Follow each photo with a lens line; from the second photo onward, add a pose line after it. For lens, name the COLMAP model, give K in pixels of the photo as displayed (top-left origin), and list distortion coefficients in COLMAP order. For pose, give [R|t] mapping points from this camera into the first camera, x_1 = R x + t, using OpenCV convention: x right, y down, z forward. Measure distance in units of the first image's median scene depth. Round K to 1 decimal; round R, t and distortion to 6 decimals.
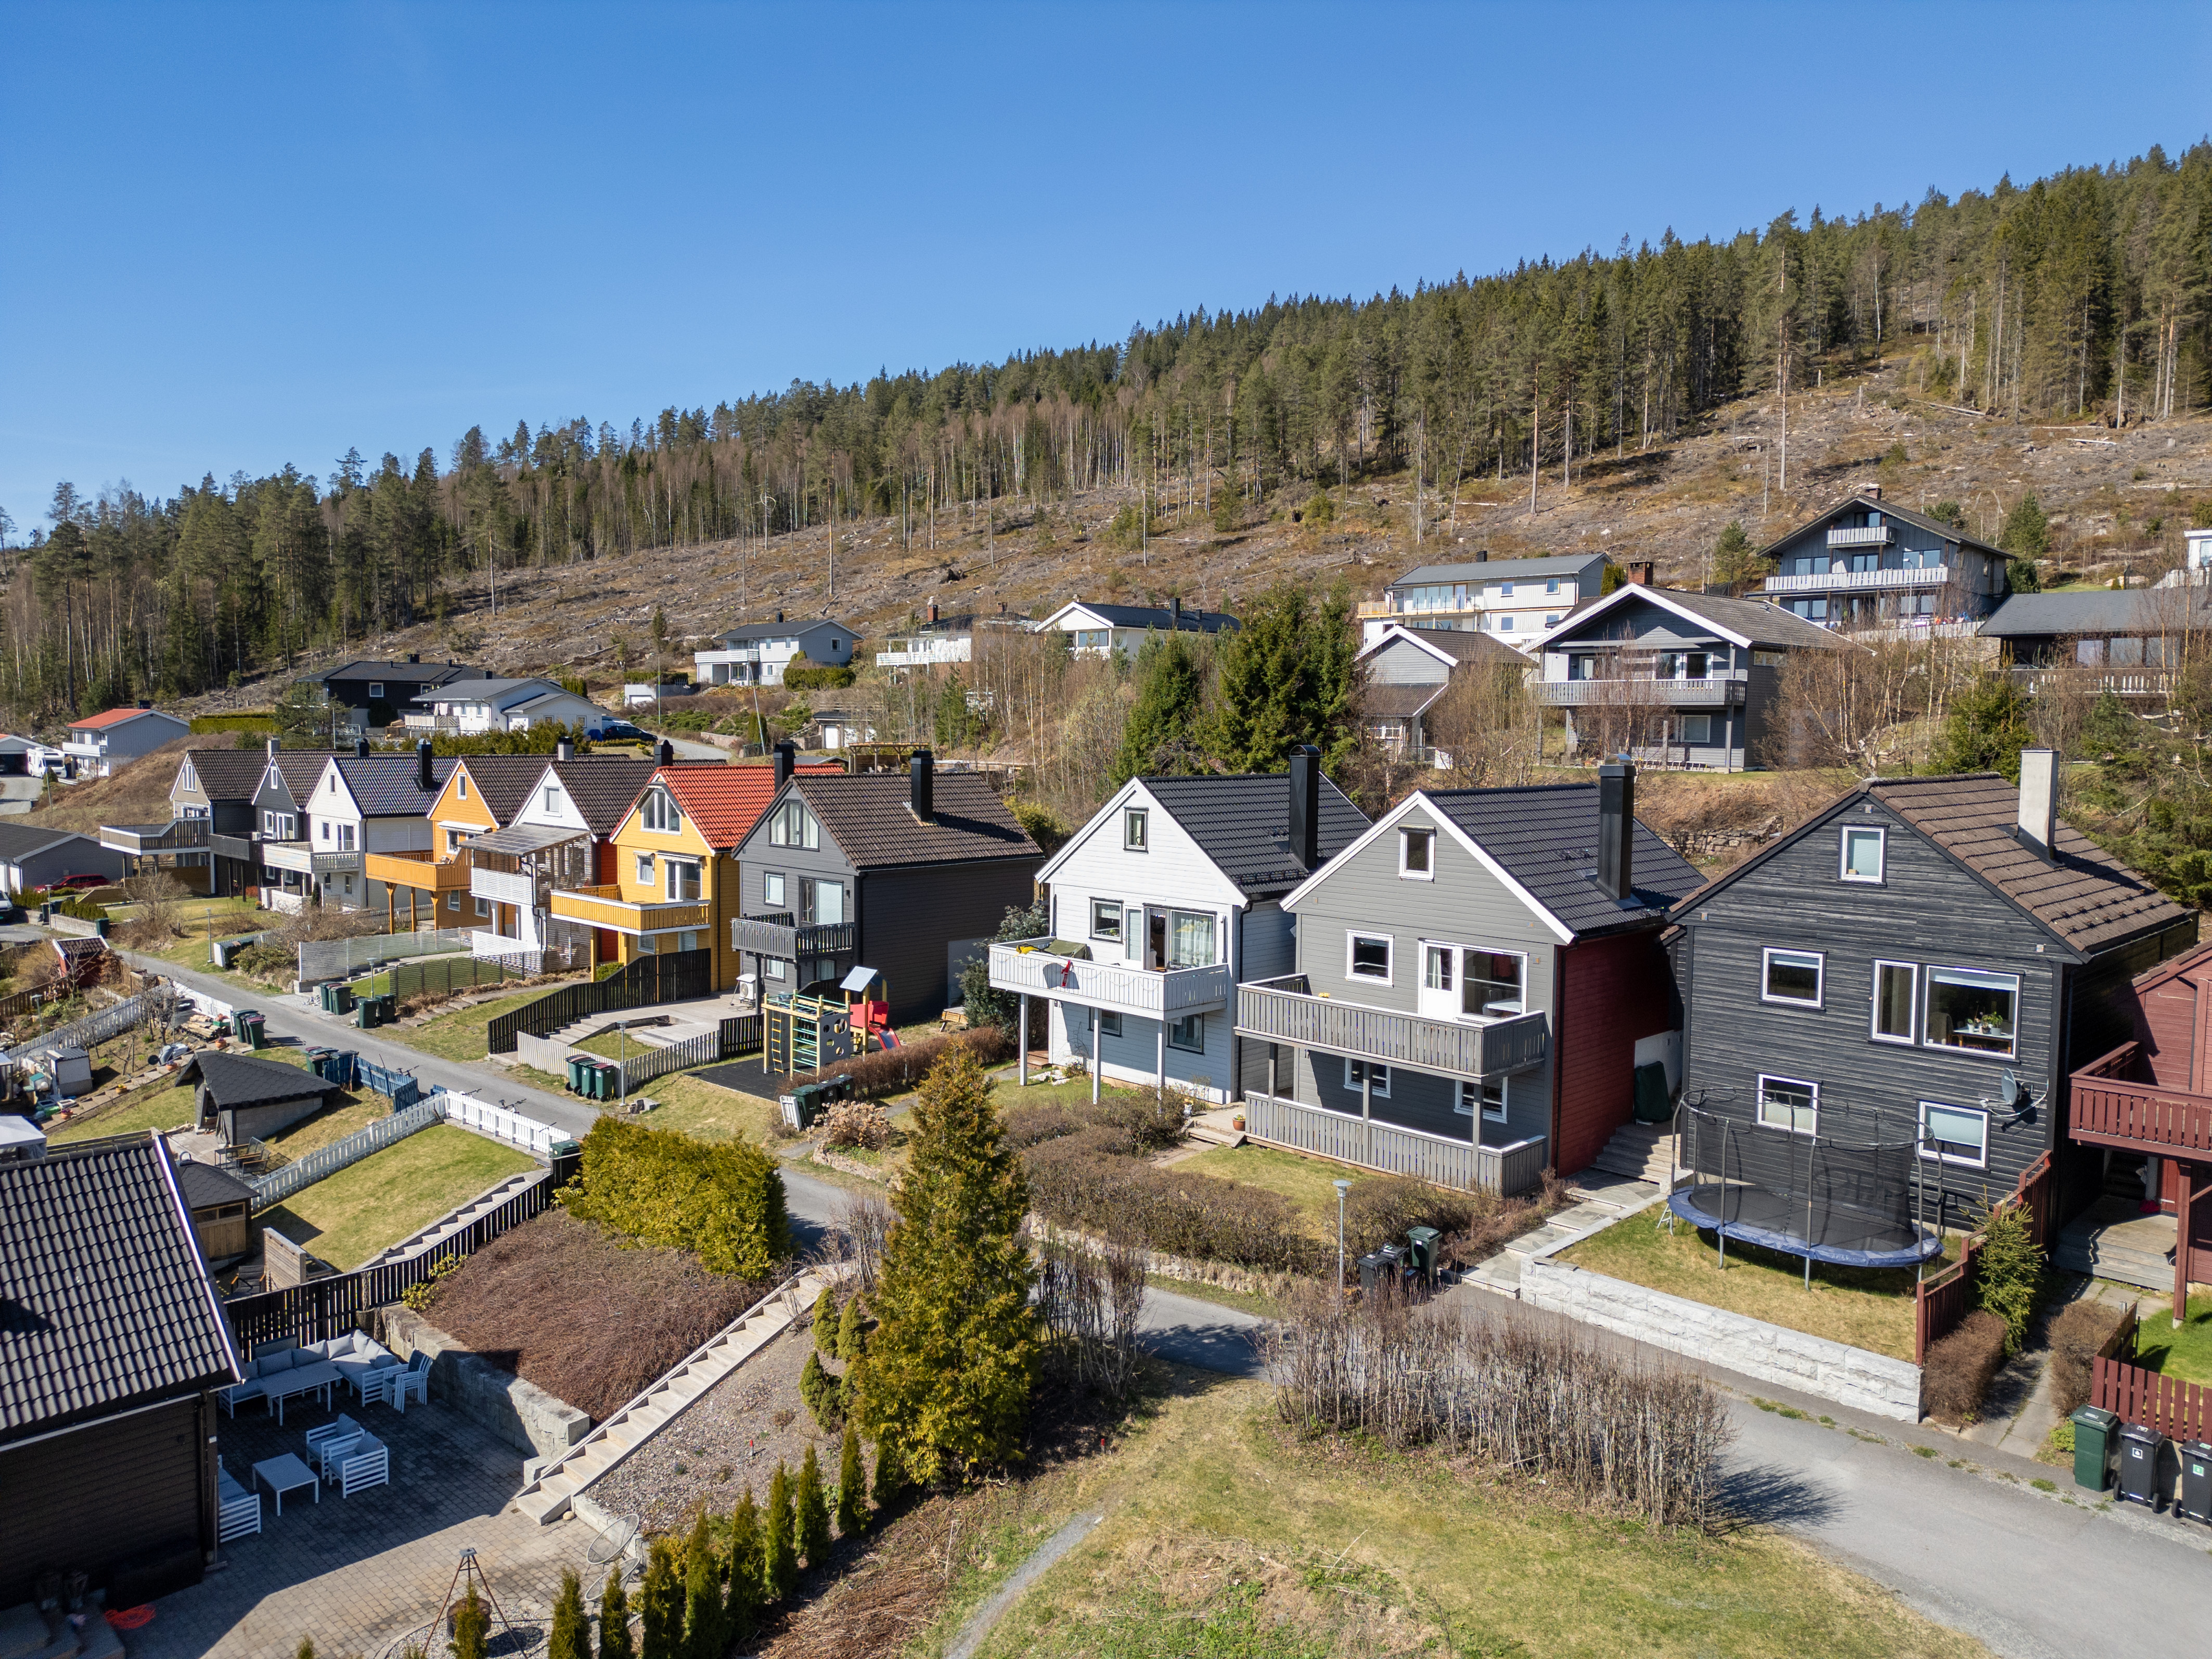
lens RADIAL K [[1511.0, 0, 1056.6], [0, 1511.0, 838.0], [0, 0, 1]] dist [0.066444, -0.064971]
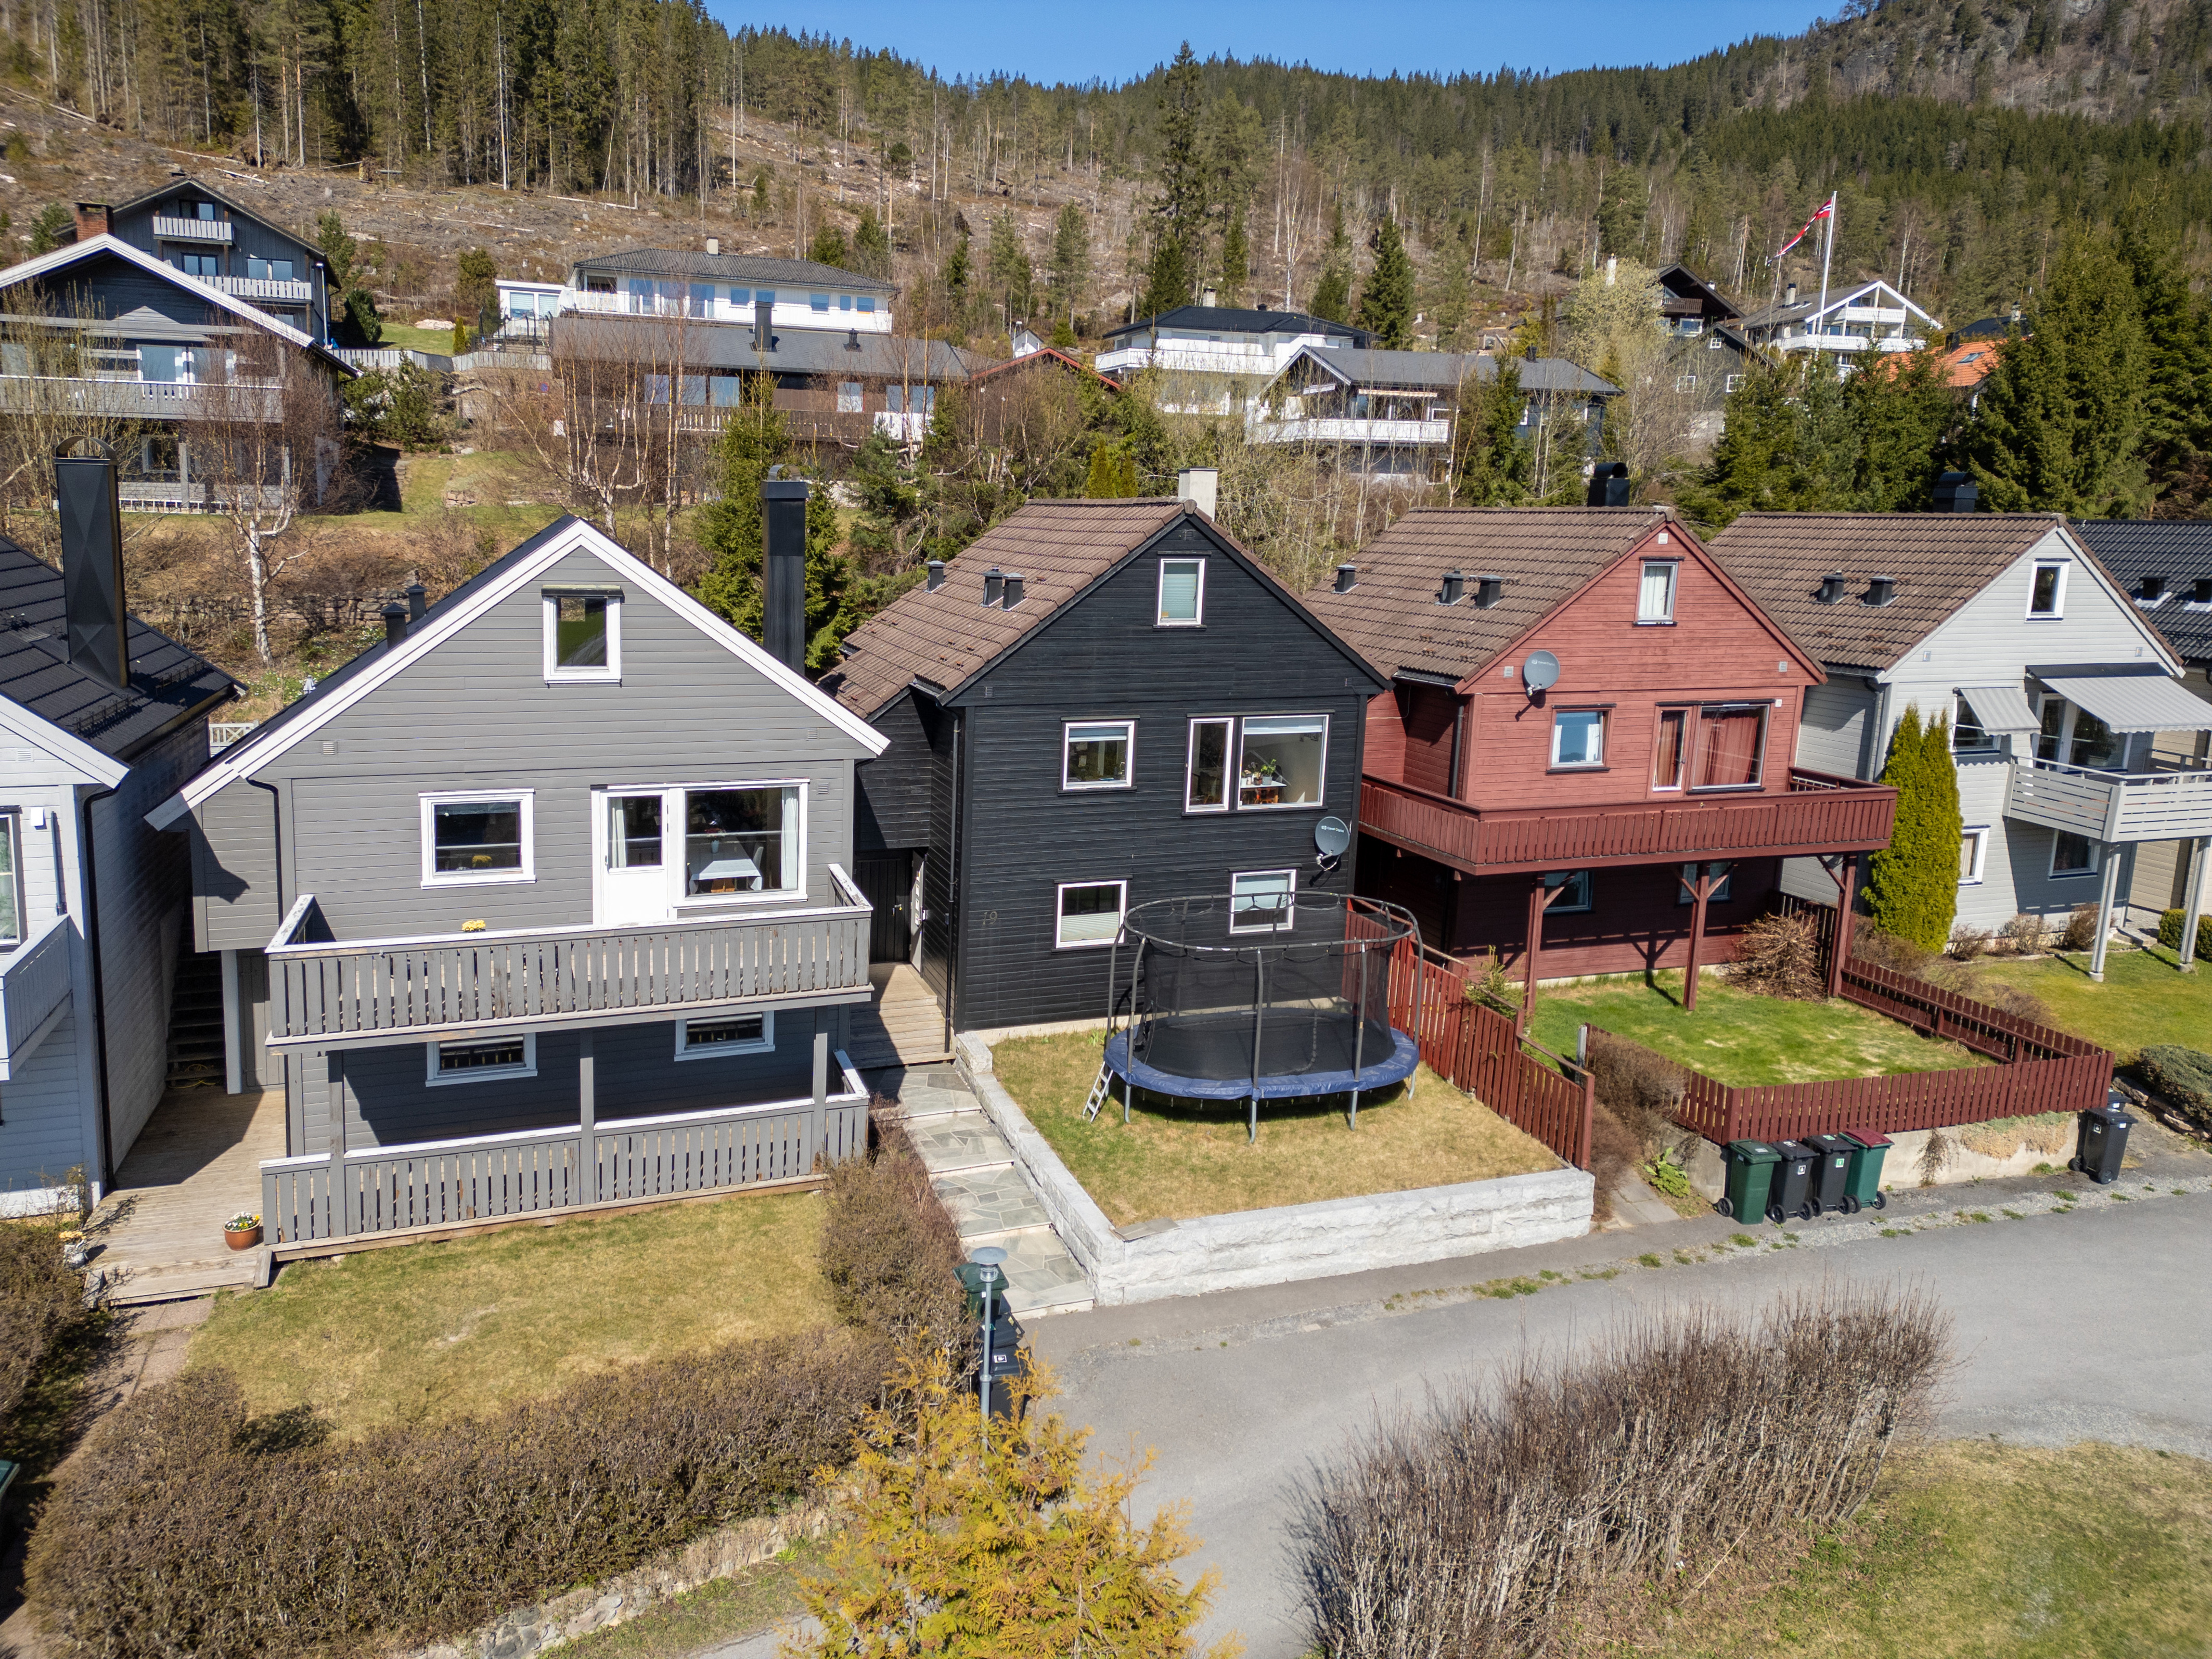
lens RADIAL K [[1511.0, 0, 1056.6], [0, 1511.0, 838.0], [0, 0, 1]] dist [0.066444, -0.064971]
pose [[0.416627, -0.188310, 0.889360, -0.102694], [0.054062, 0.981711, 0.182538, -0.004977], [-0.907468, -0.027970, 0.419188, 0.317894]]
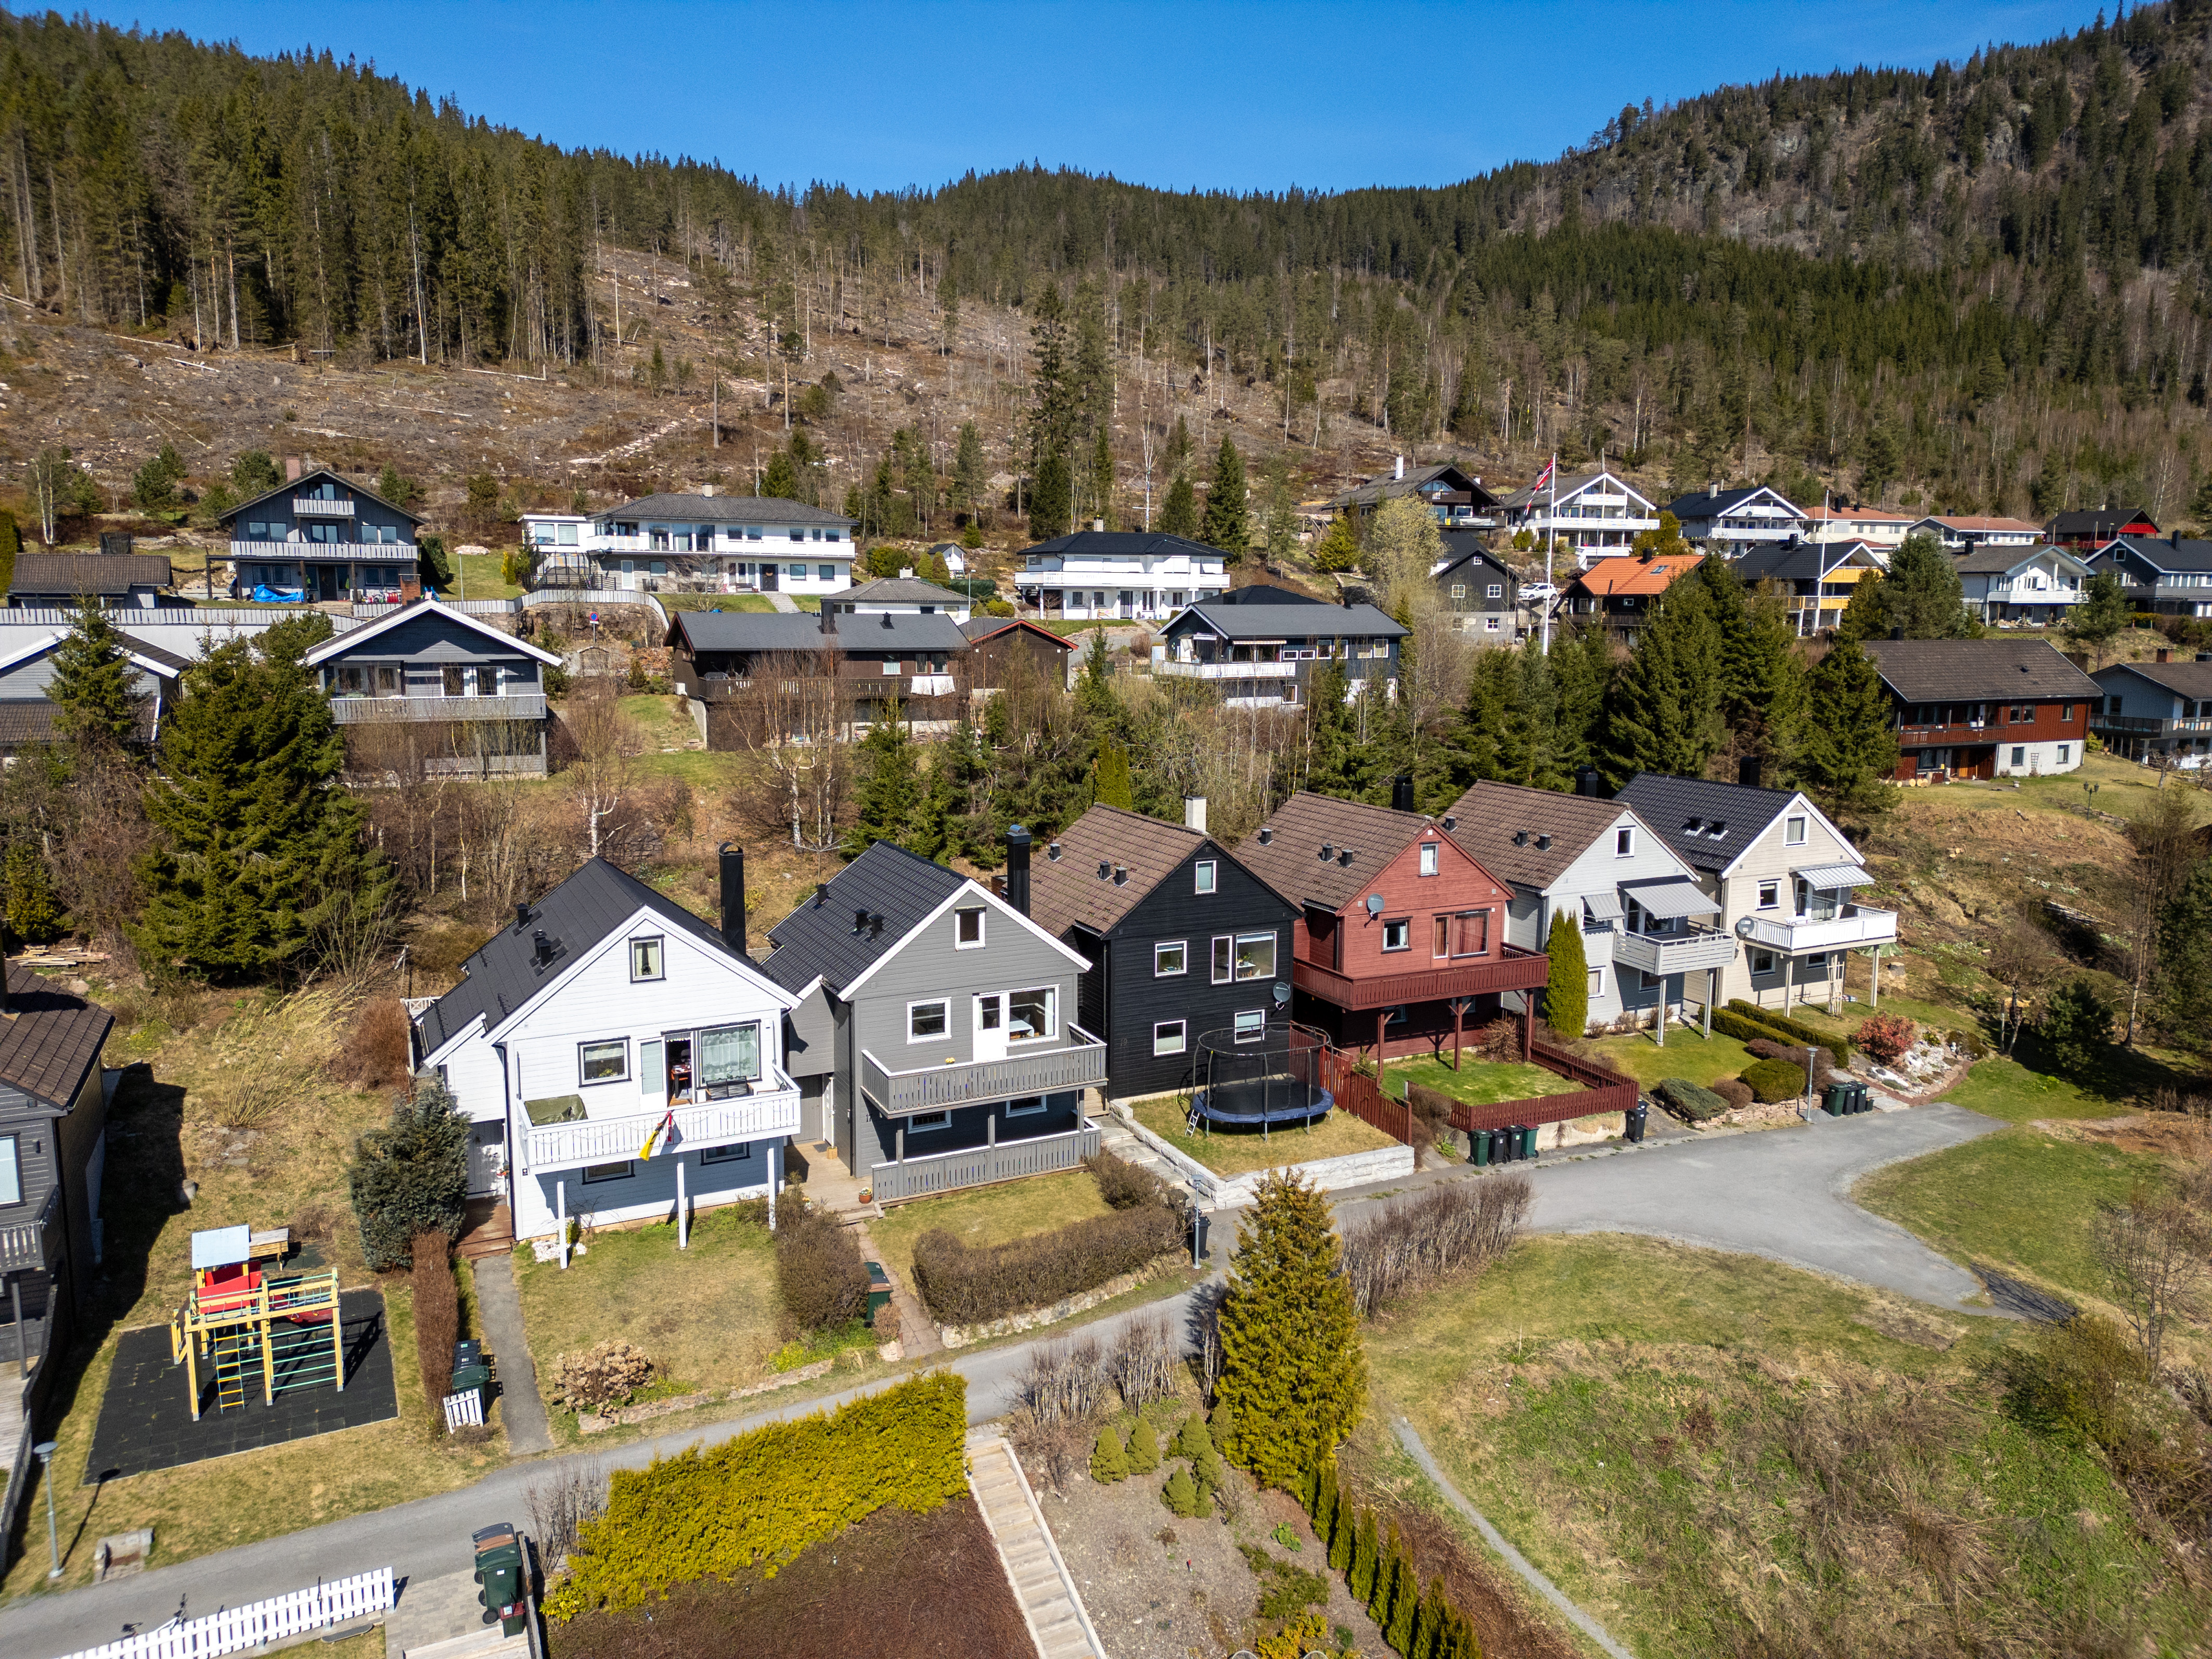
lens RADIAL K [[1558.5, 0, 1084.6], [0, 1558.5, 779.9], [0, 0, 1]] dist [0.074612, -0.080384]
pose [[0.289139, -0.120510, 0.949671, -0.503821], [0.064903, 0.992230, 0.106150, -0.129843], [-0.955084, 0.030944, 0.294714, 0.273412]]
